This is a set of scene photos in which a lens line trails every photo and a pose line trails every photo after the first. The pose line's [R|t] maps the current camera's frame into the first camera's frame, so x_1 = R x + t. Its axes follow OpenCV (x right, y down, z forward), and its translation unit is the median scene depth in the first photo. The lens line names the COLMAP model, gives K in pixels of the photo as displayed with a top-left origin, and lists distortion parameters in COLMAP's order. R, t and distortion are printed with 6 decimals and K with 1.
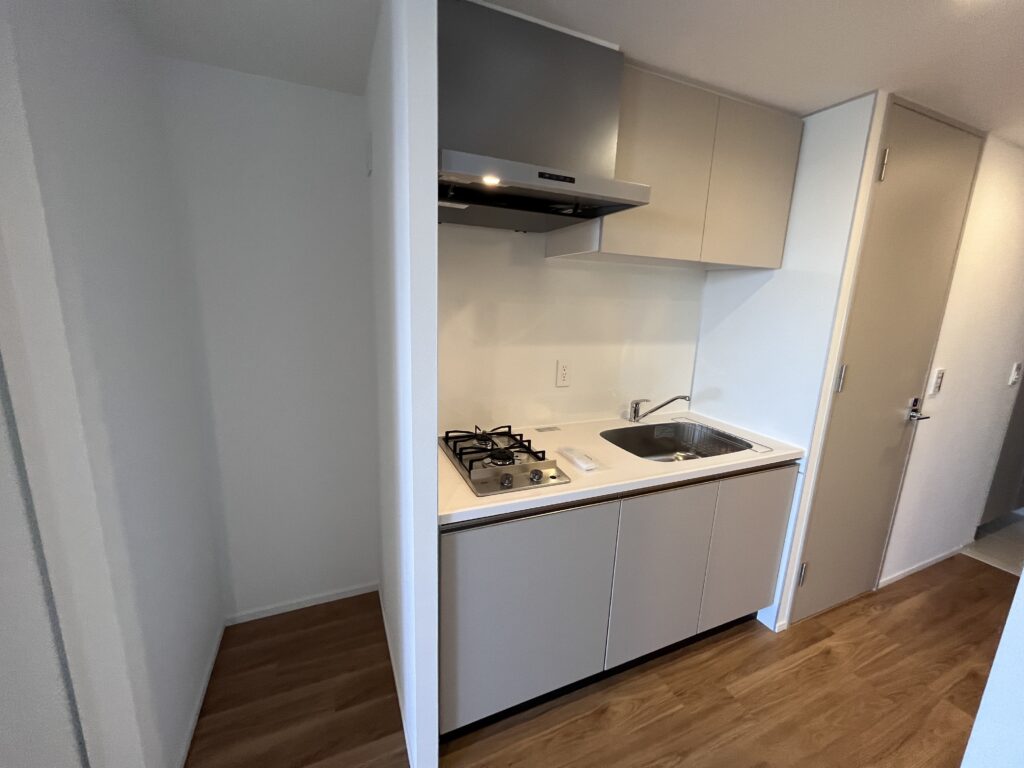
lens RADIAL K [[419.2, 0, 527.1], [0, 419.2, 376.6], [0, 0, 1]] dist [-0.001286, -0.000842]
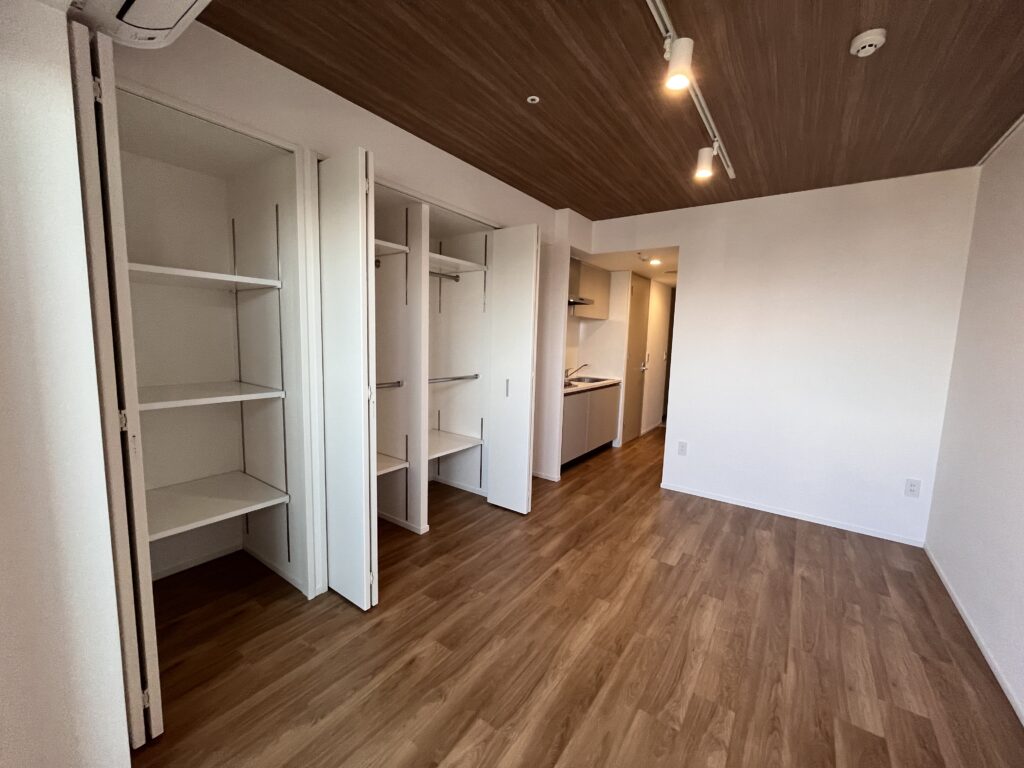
lens RADIAL K [[419.2, 0, 513.3], [0, 419.2, 386.7], [0, 0, 1]] dist [-0.001286, -0.000842]
pose [[0.858579, -0.068052, 0.508145, -1.652476], [0.095204, 0.995075, -0.027597, 0.248252], [-0.503765, 0.072072, 0.860829, -1.280562]]
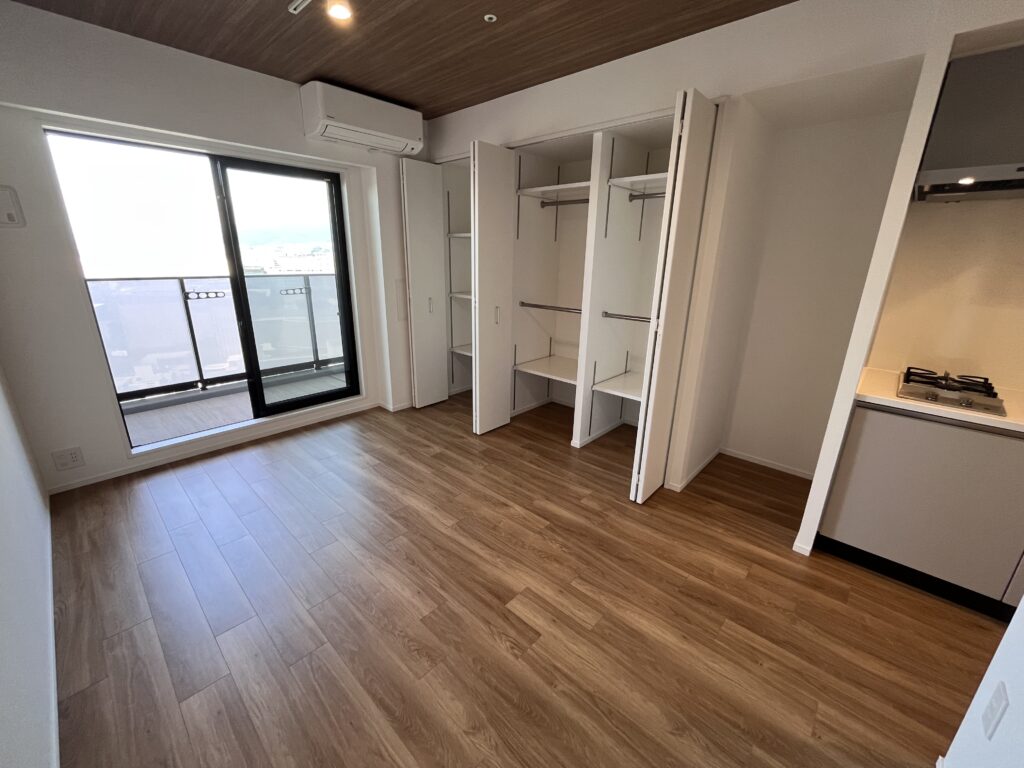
lens RADIAL K [[419.2, 0, 505.2], [0, 419.2, 387.5], [0, 0, 1]] dist [-0.001286, -0.000842]
pose [[0.378833, 0.256634, -0.889171, 0.510066], [-0.182307, 0.962651, 0.200170, 0.161835], [0.907331, 0.086272, 0.411470, -0.666174]]
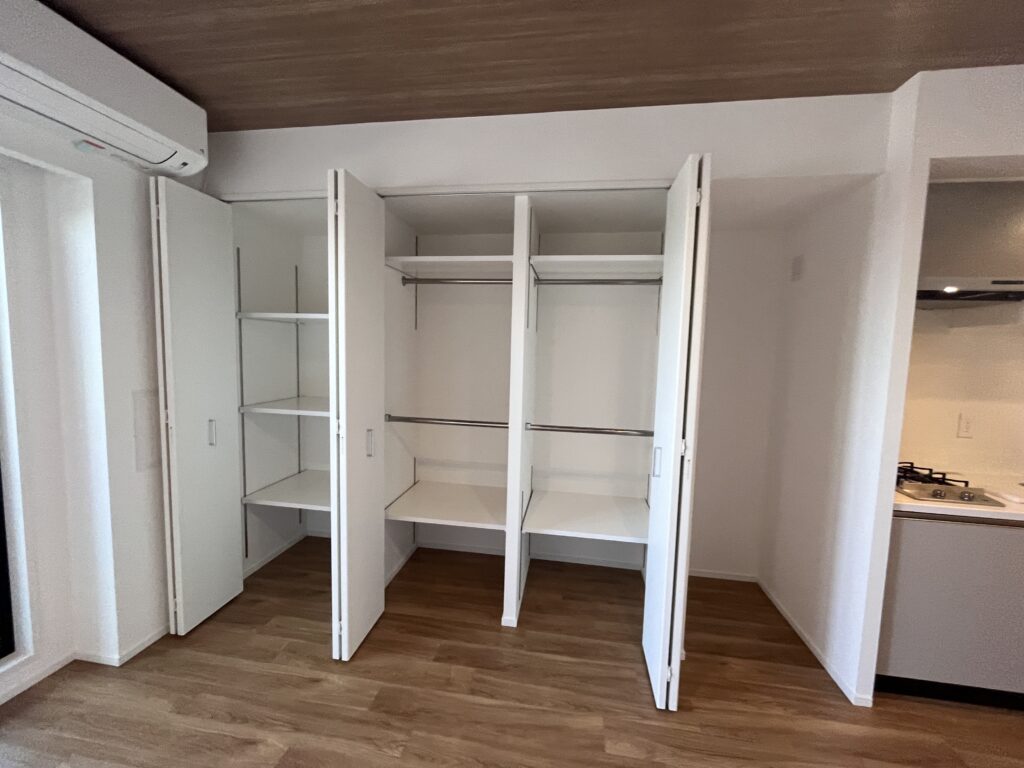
lens RADIAL K [[419.2, 0, 509.8], [0, 419.2, 382.3], [0, 0, 1]] dist [-0.001286, -0.000842]
pose [[0.837605, 0.036822, -0.545034, -0.394604], [-0.106581, 0.989567, -0.096940, 0.137807], [0.535778, 0.139288, 0.832791, -0.728527]]
